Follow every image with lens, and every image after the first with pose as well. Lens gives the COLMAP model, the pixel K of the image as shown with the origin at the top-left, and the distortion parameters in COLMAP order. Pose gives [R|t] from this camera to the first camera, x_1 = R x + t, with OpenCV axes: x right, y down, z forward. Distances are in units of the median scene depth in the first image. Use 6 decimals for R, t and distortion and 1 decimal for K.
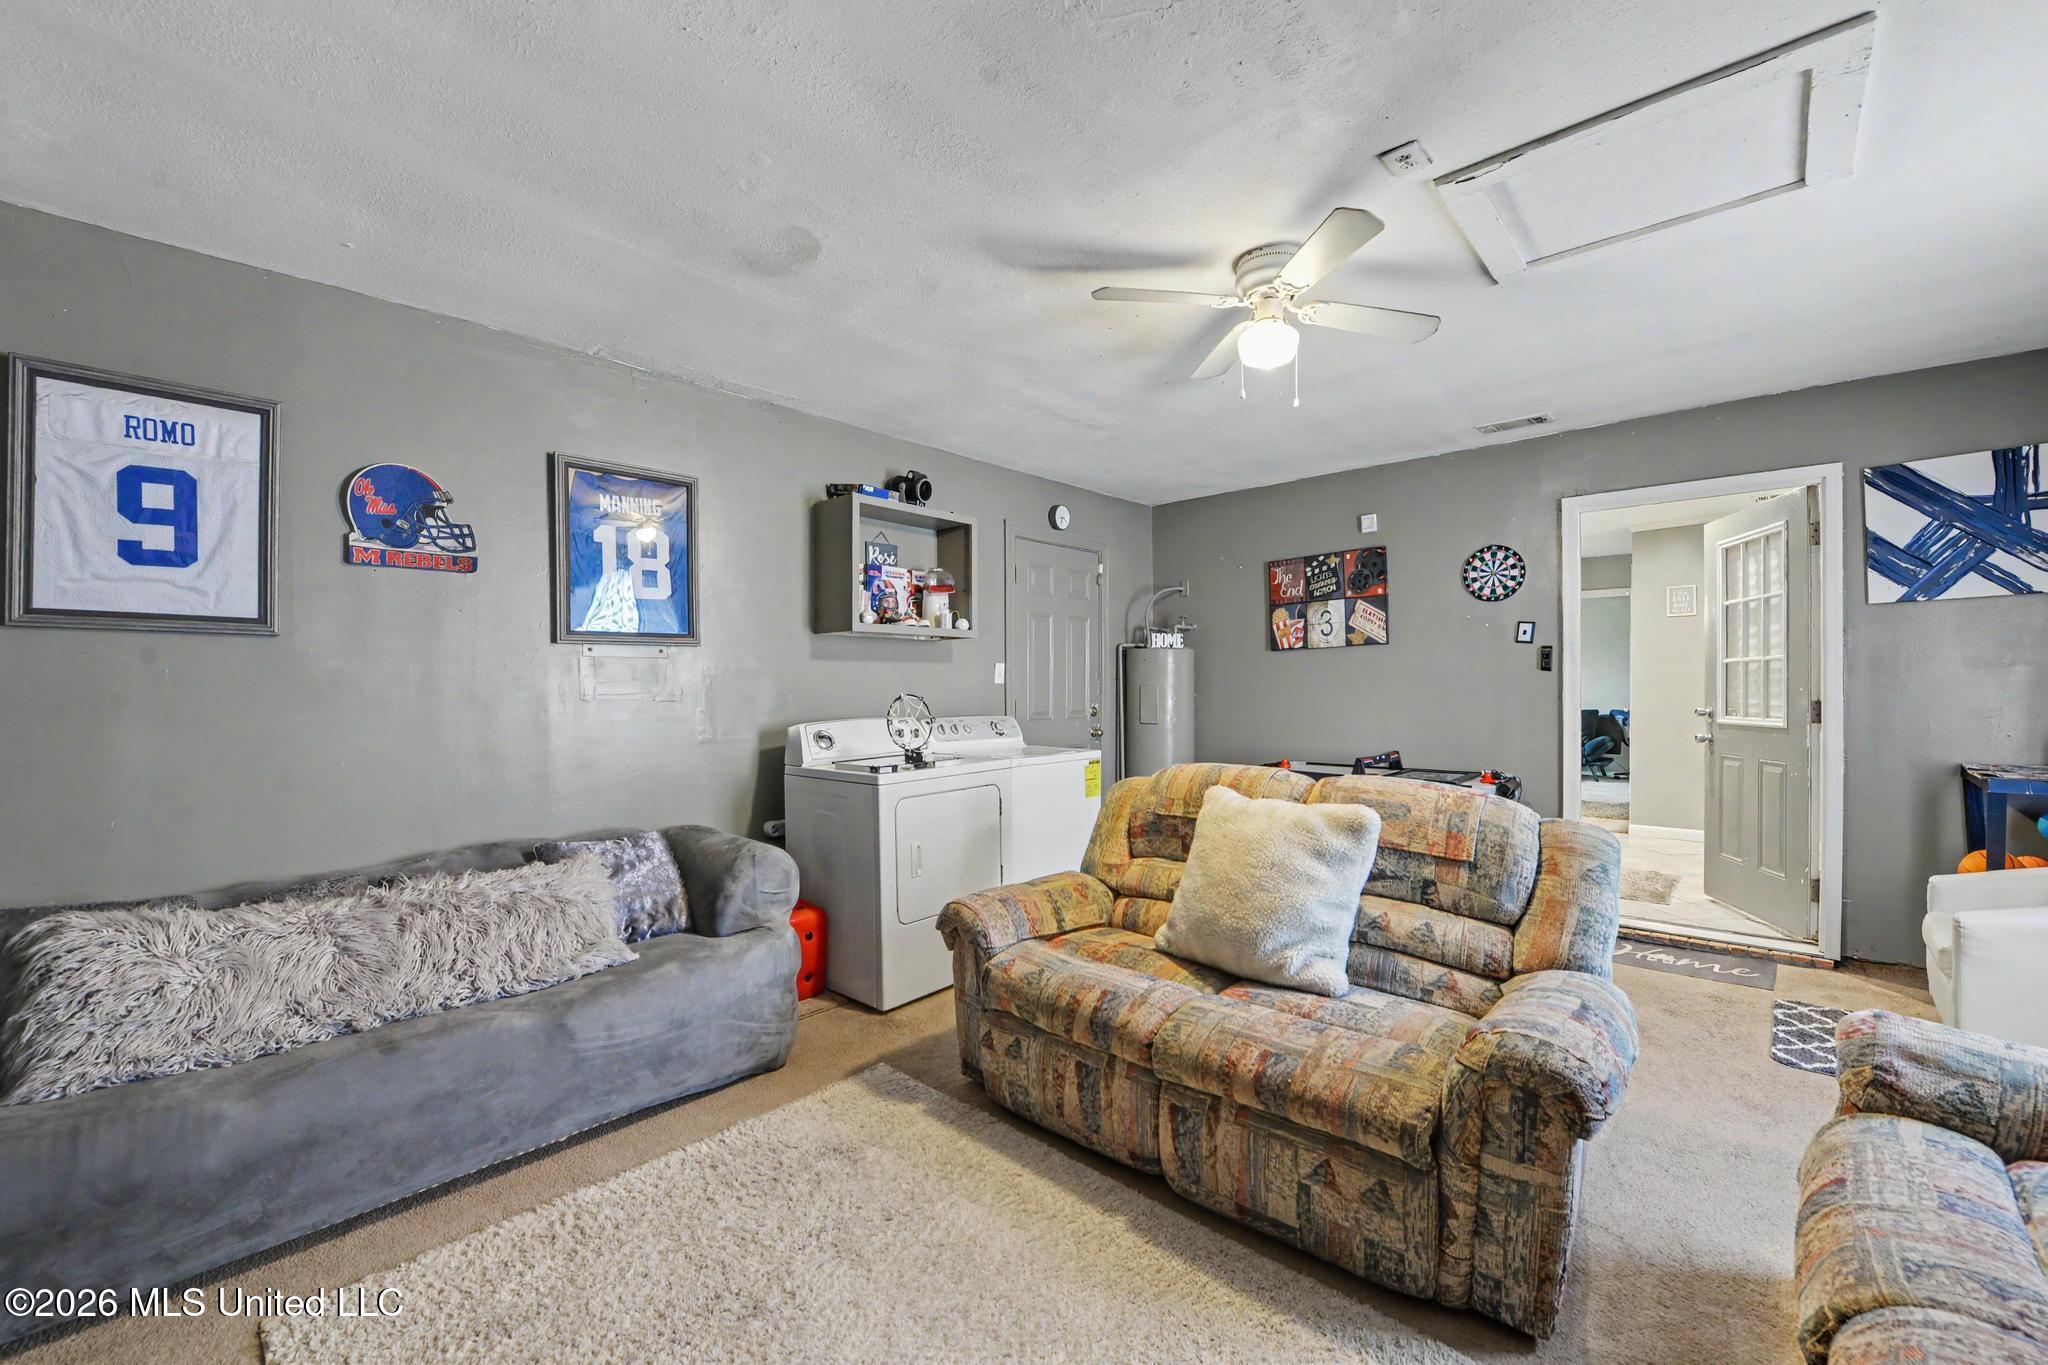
lens RADIAL K [[836.1, 0, 1036.9], [0, 836.1, 690.7], [0, 0, 1]] dist [-0.021504, -0.000449]
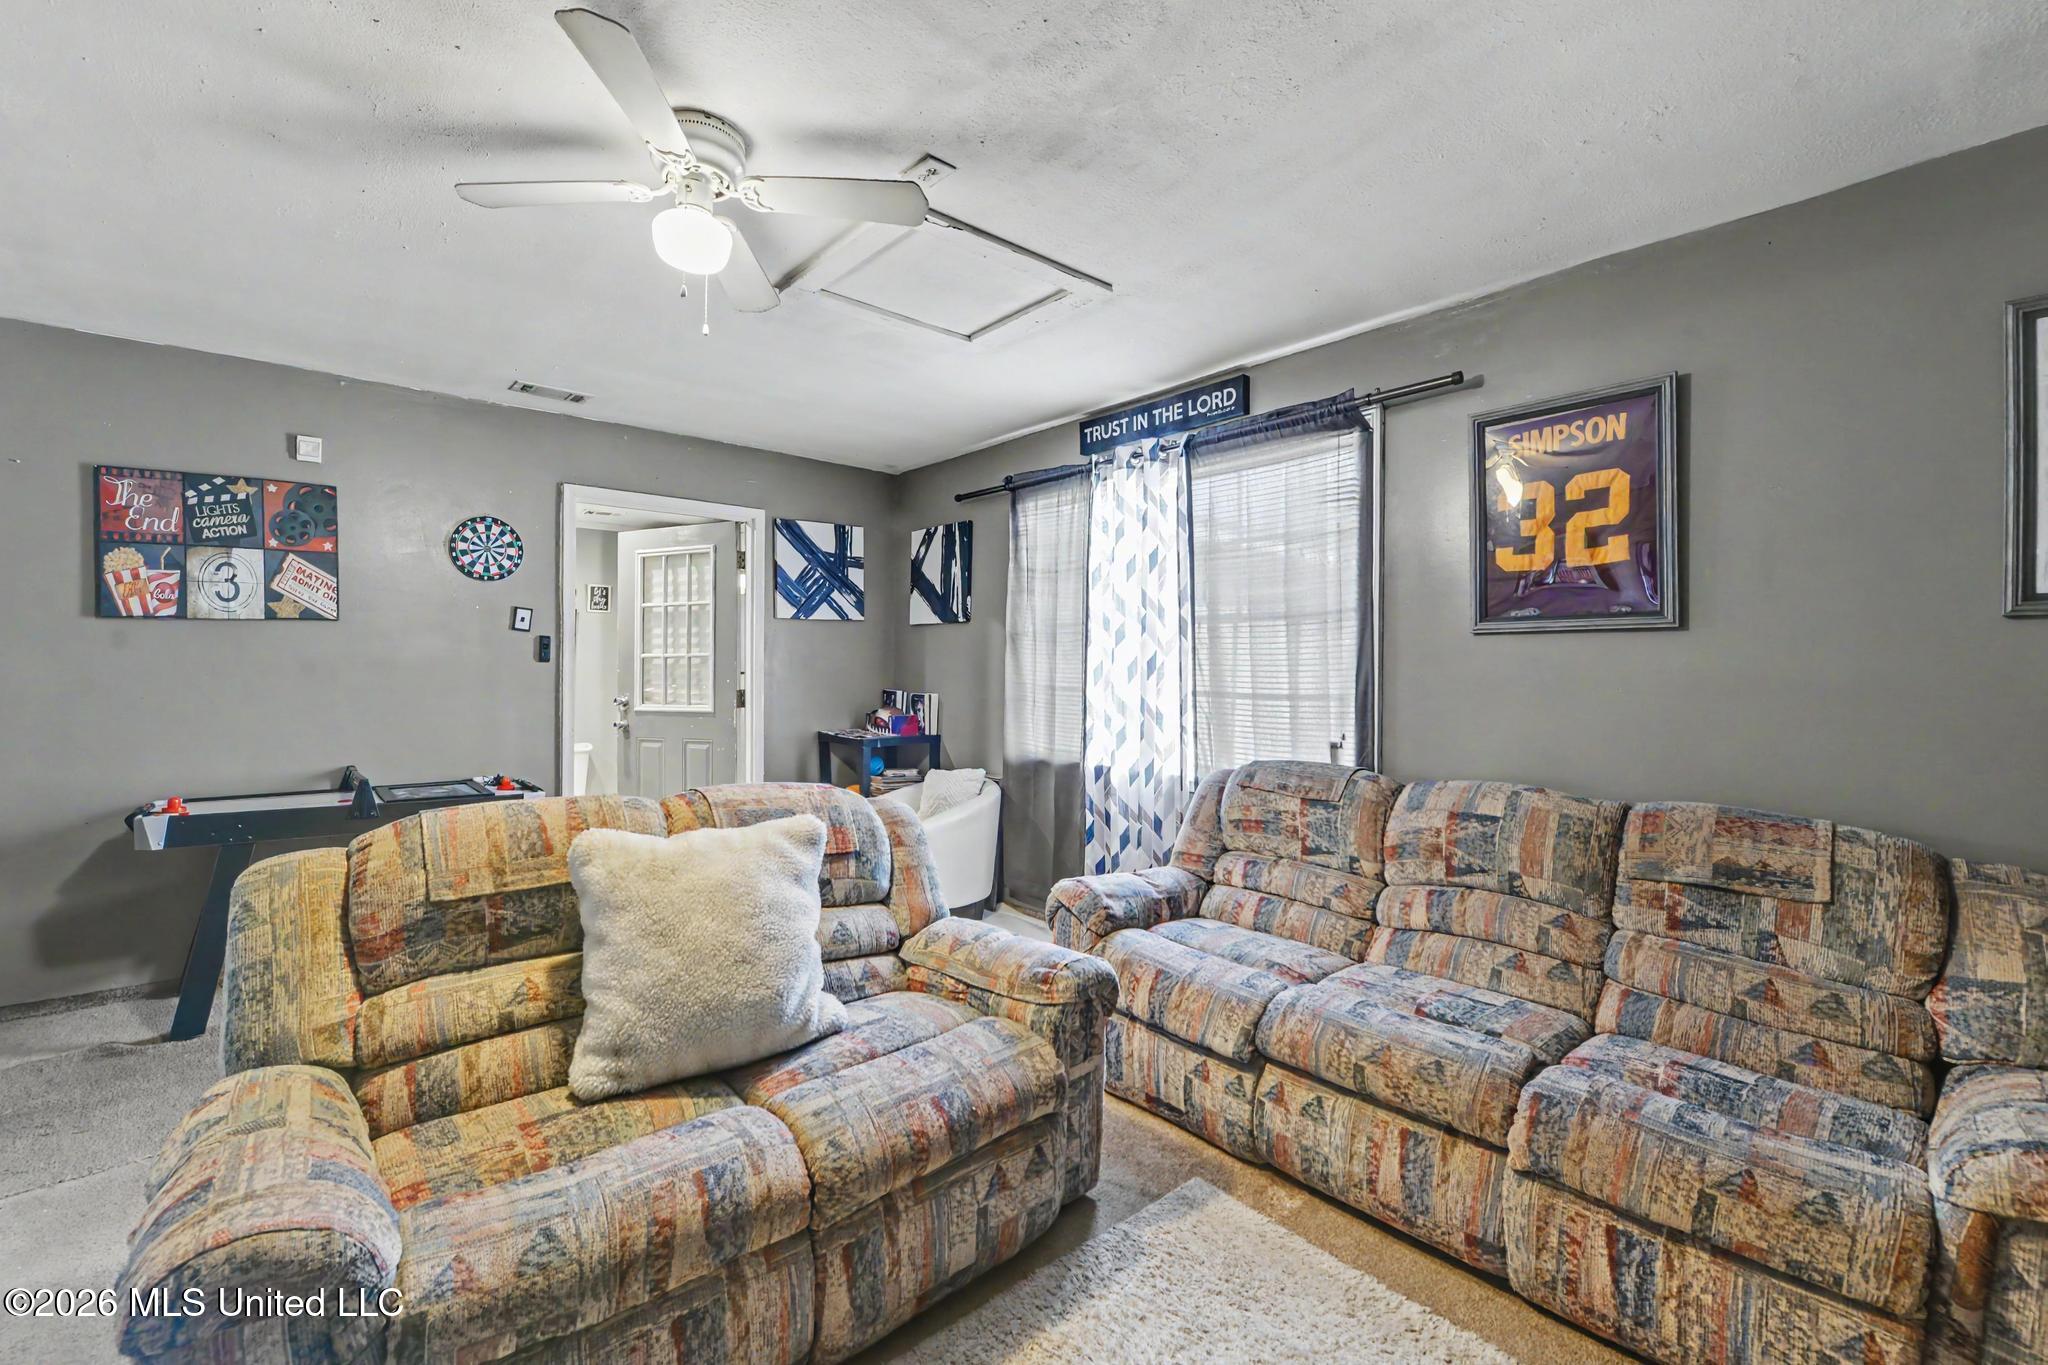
lens RADIAL K [[836.1, 0, 1034.7], [0, 836.1, 672.1], [0, 0, 1]] dist [-0.021504, -0.000449]
pose [[0.106767, 0.005618, 0.994268, -0.315041], [0.001537, 0.999982, -0.005815, -0.007628], [-0.994283, 0.002149, 0.106756, 0.423842]]
